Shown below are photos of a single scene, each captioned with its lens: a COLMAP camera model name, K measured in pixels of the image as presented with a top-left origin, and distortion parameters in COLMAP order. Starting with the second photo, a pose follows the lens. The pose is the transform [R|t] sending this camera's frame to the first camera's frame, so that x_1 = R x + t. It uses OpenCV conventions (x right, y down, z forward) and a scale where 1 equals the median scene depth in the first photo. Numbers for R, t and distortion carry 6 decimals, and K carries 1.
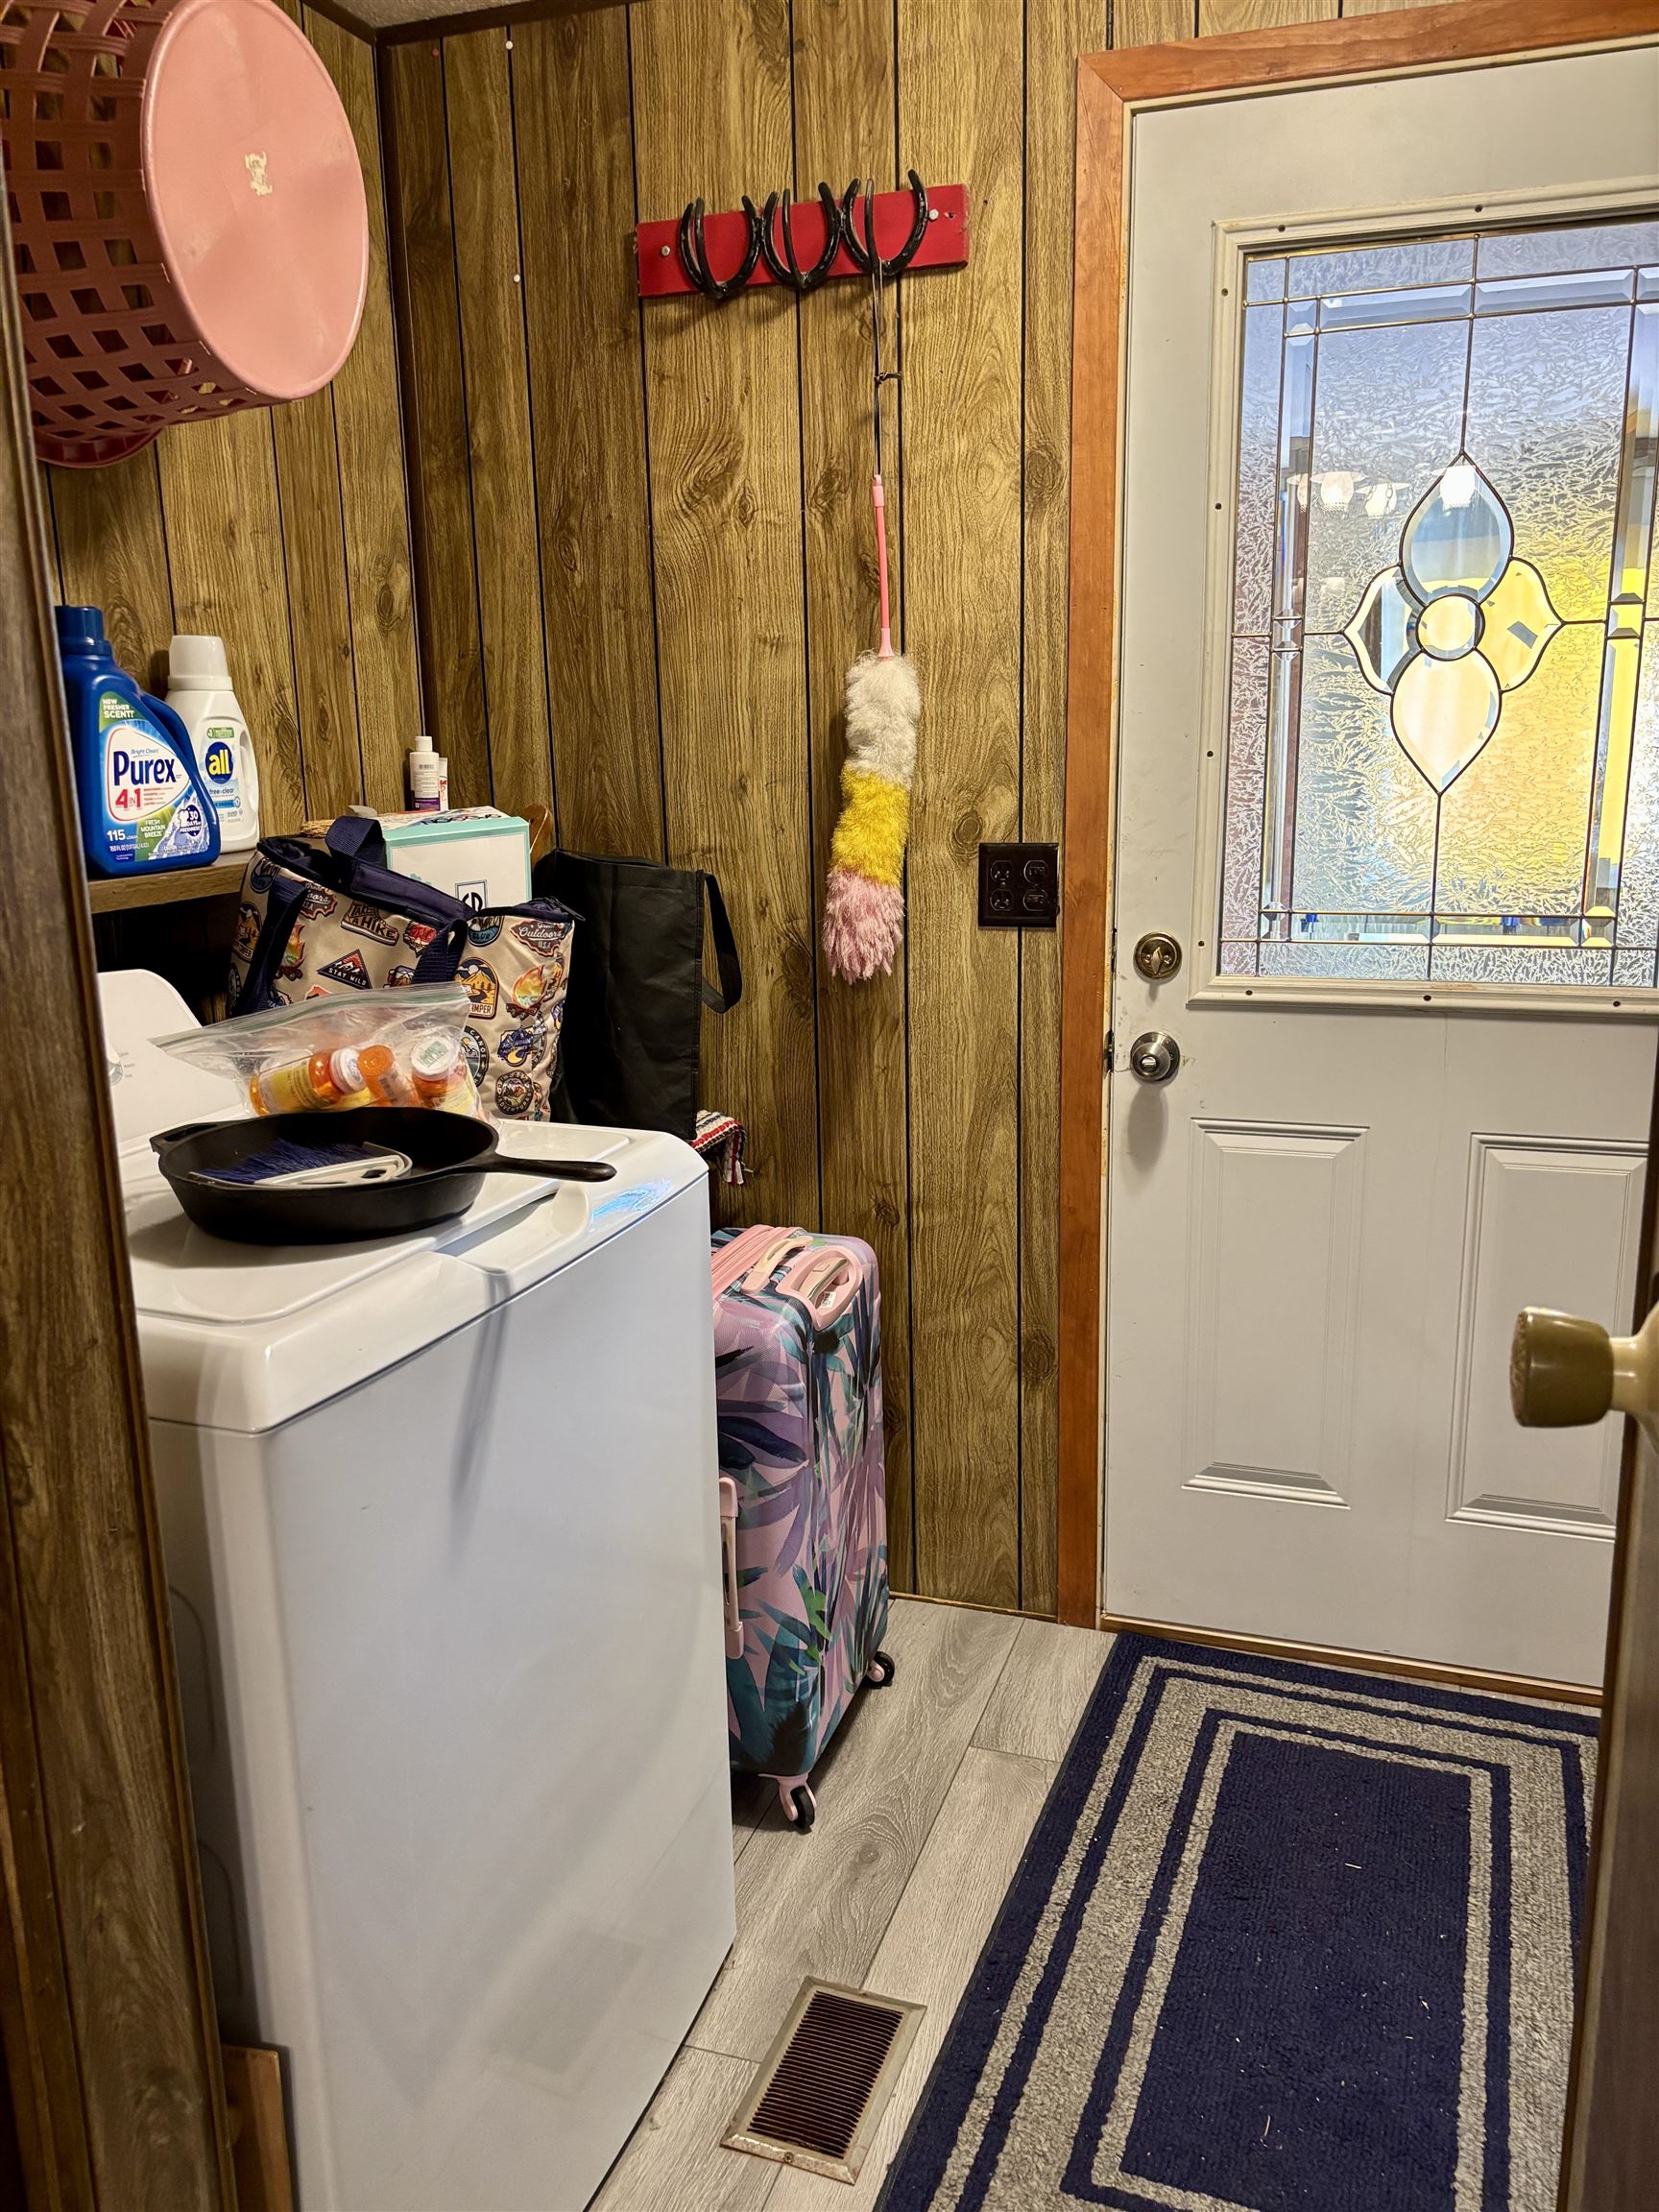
lens RADIAL K [[1669.1, 0, 830.3], [0, 1669.1, 1106.0], [0, 0, 1]] dist [0.048082, -0.071720]
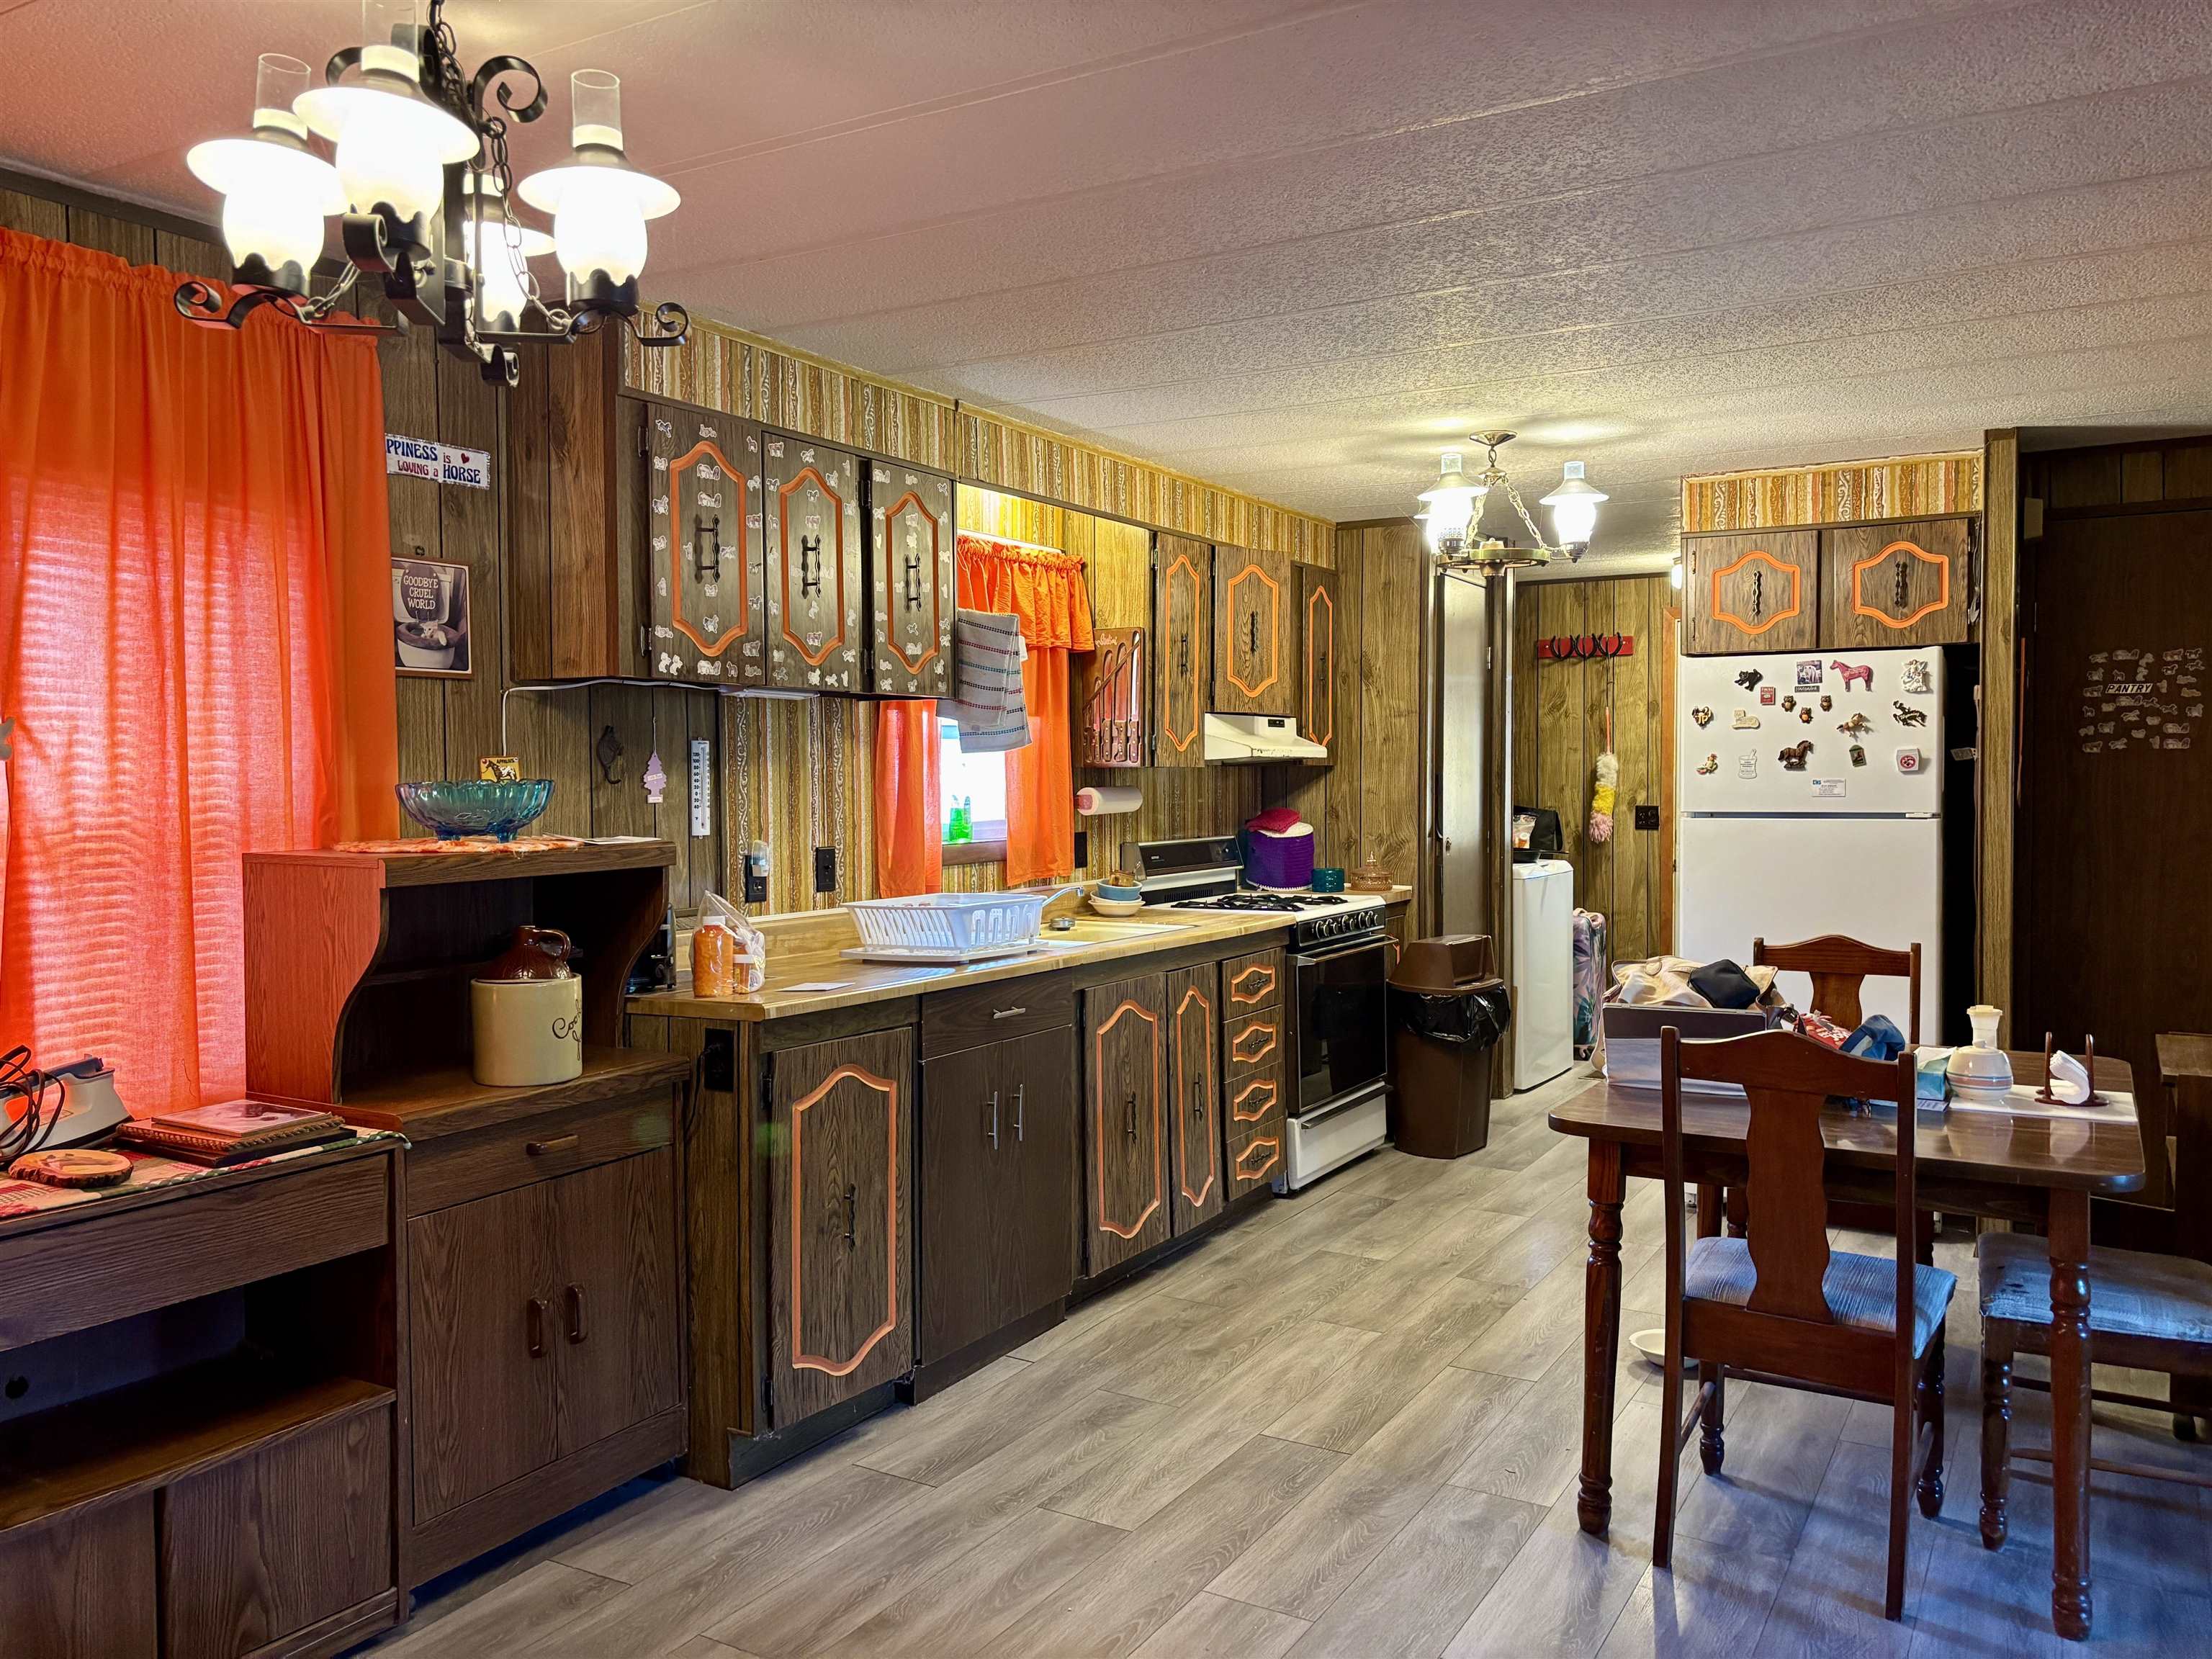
lens RADIAL K [[1669.1, 0, 1105.9], [0, 1669.1, 830.3], [0, 0, 1]] dist [0.048082, -0.071720]
pose [[0.979997, 0.021778, -0.197817, -0.305049], [-0.058802, 0.981301, -0.183276, 0.607091], [0.190127, 0.191242, 0.962953, -2.603634]]
